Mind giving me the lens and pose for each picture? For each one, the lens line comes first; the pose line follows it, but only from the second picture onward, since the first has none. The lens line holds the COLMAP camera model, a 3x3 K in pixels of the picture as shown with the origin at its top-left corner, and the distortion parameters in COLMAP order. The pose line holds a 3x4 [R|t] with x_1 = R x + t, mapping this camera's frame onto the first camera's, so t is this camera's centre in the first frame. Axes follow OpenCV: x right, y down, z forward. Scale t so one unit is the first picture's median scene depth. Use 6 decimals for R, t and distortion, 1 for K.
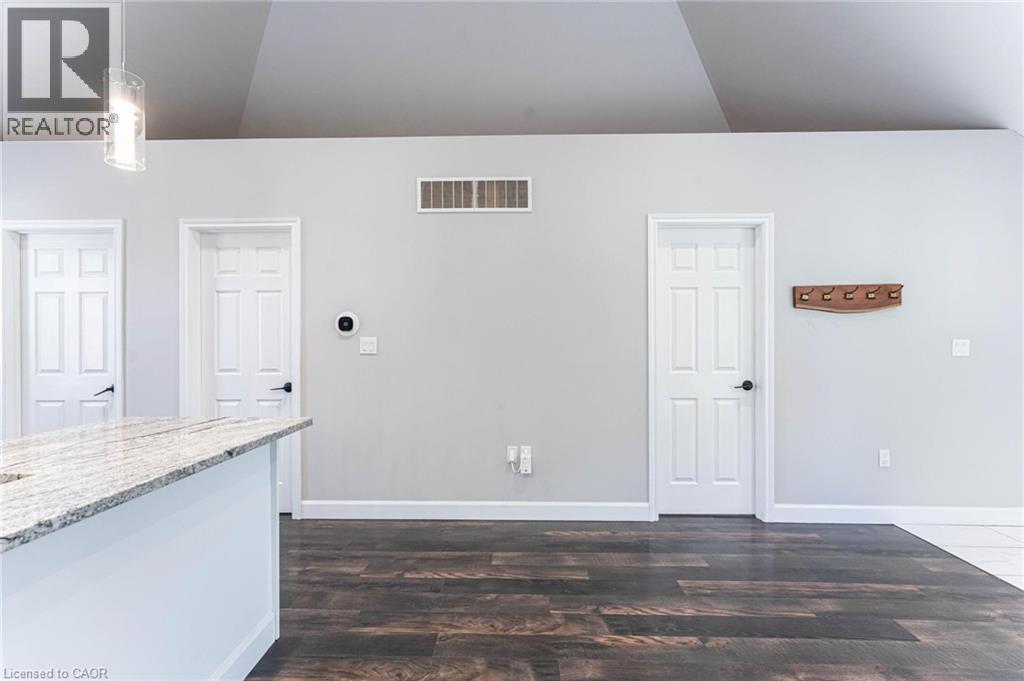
lens RADIAL K [[385.7, 0, 504.4], [0, 385.7, 339.8], [0, 0, 1]] dist [0.006331, -0.000109]
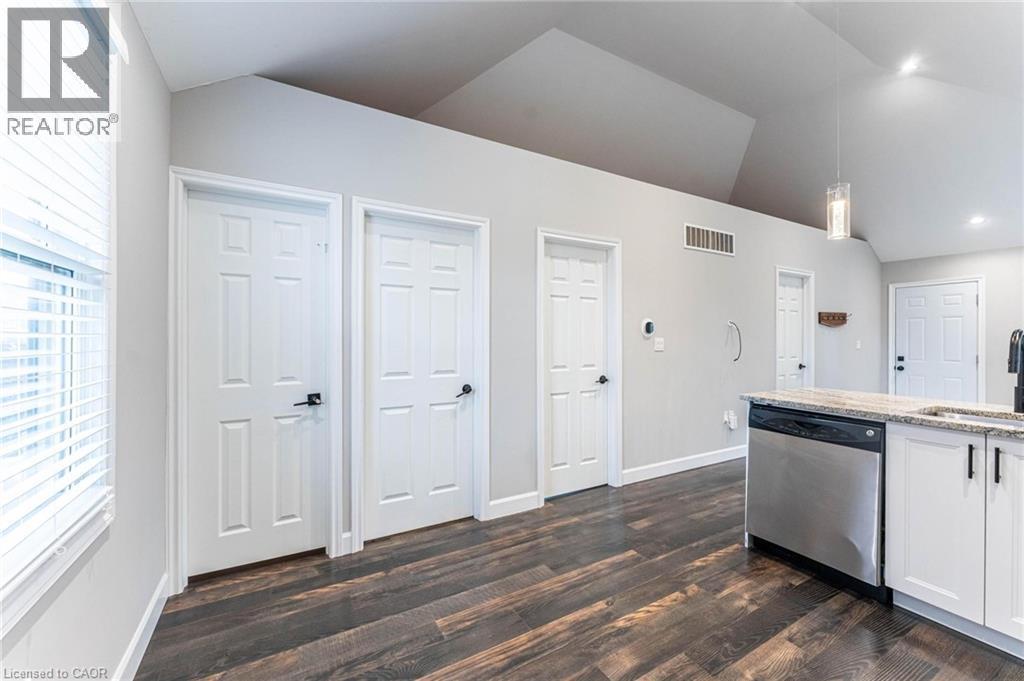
lens RADIAL K [[425.4, 0, 518.6], [0, 425.4, 341.4], [0, 0, 1]] dist [0.008541, -0.000094]
pose [[0.846833, 0.002167, 0.531855, -1.525908], [-0.000824, 0.999996, -0.002762, 0.009081], [-0.531859, 0.001901, 0.846831, 0.027741]]
